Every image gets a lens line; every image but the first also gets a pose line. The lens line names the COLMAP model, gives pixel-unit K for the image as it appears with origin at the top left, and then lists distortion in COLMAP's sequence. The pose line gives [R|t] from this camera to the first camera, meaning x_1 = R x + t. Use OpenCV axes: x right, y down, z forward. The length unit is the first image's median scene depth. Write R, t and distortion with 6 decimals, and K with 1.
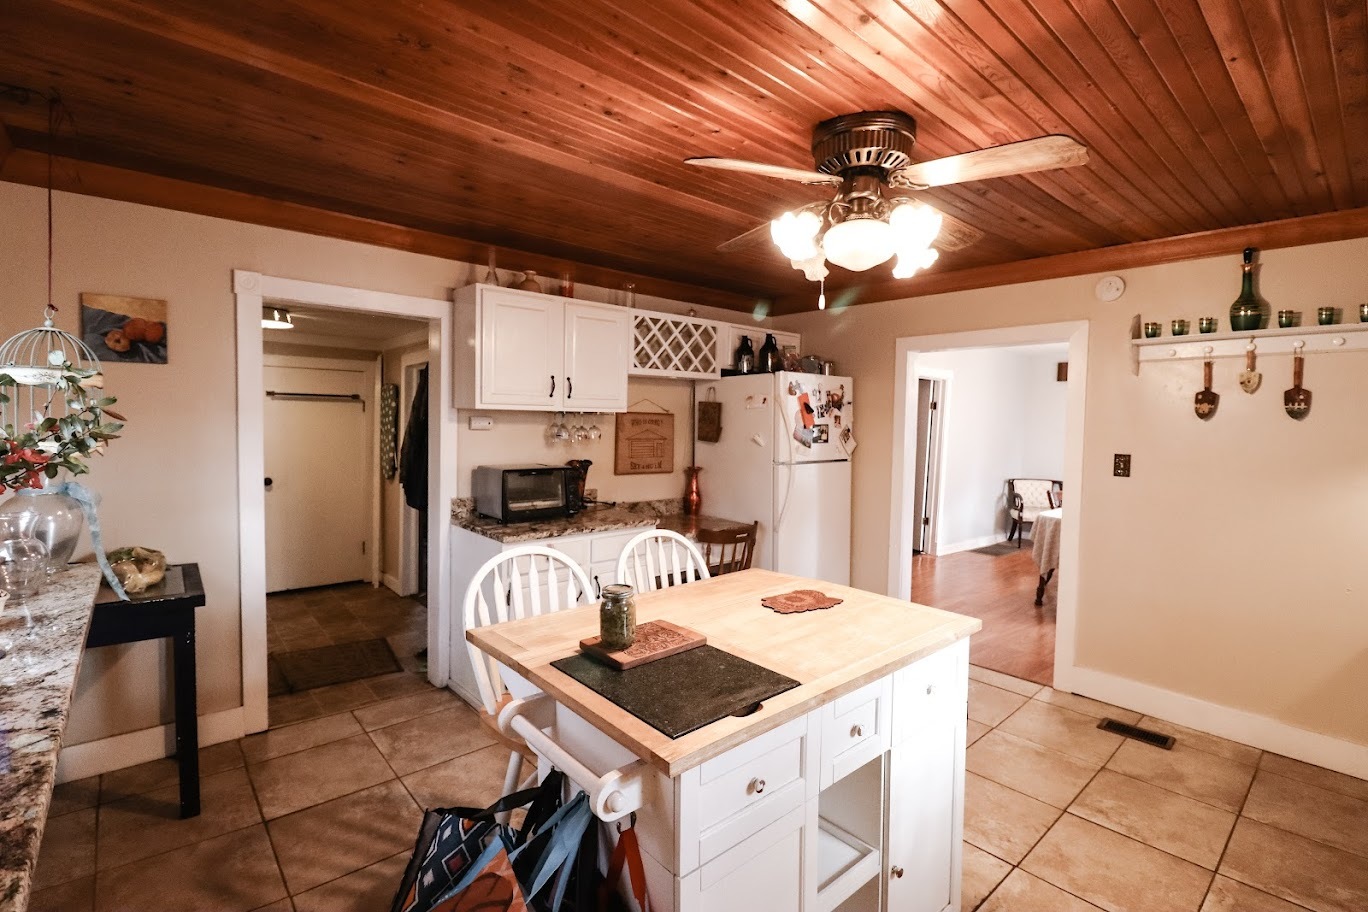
lens RADIAL K [[631.8, 0, 689.7], [0, 631.8, 451.7], [0, 0, 1]] dist [-0.005304, -0.010199]
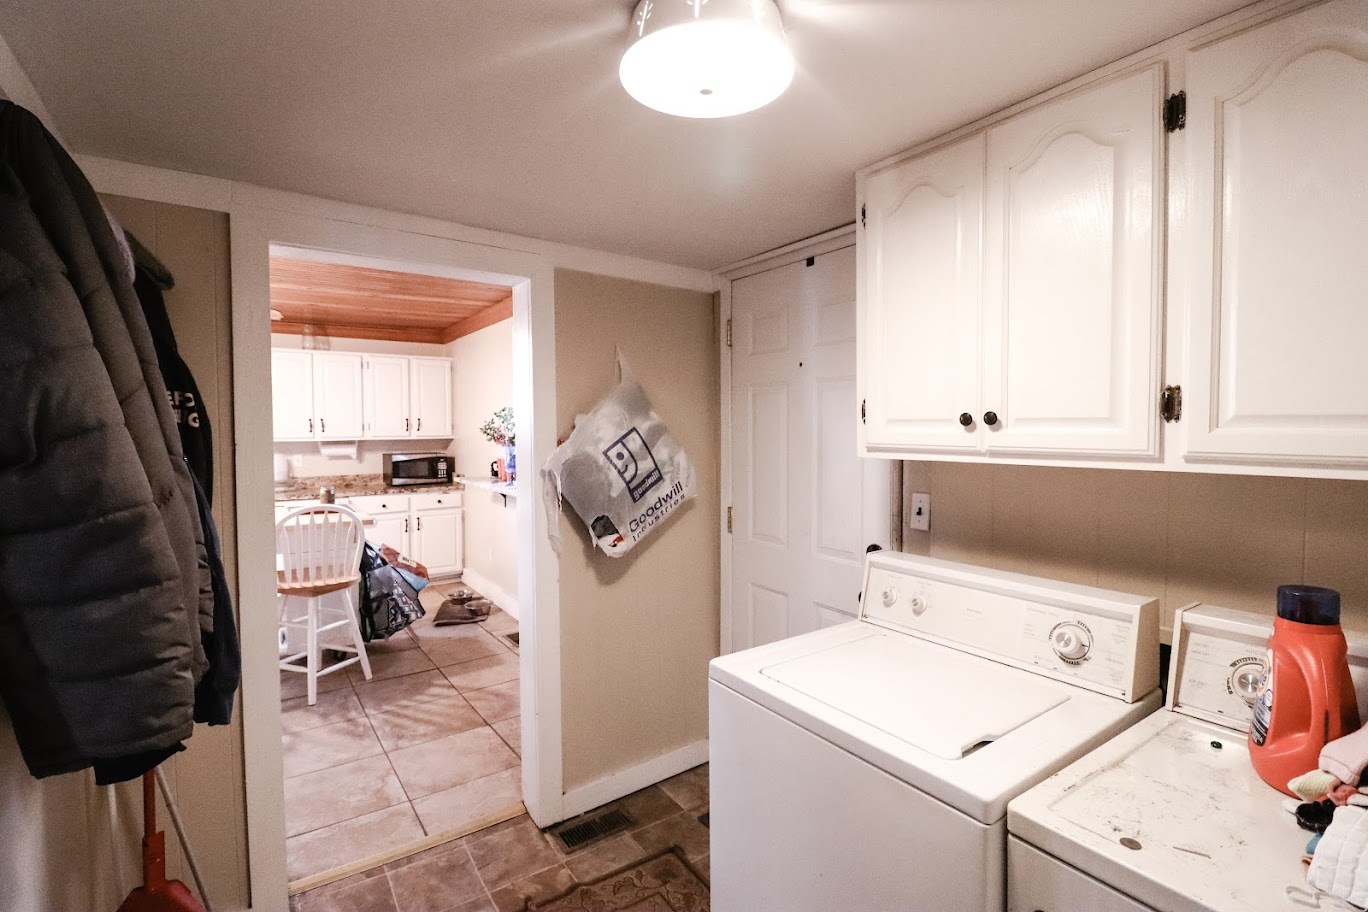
lens RADIAL K [[631.8, 0, 688.2], [0, 631.8, 461.1], [0, 0, 1]] dist [-0.005304, -0.010199]
pose [[-0.994882, -0.023565, 0.098253, -0.919001], [-0.013211, 0.994413, 0.104733, -0.097216], [-0.100172, 0.102899, -0.989635, 1.678111]]
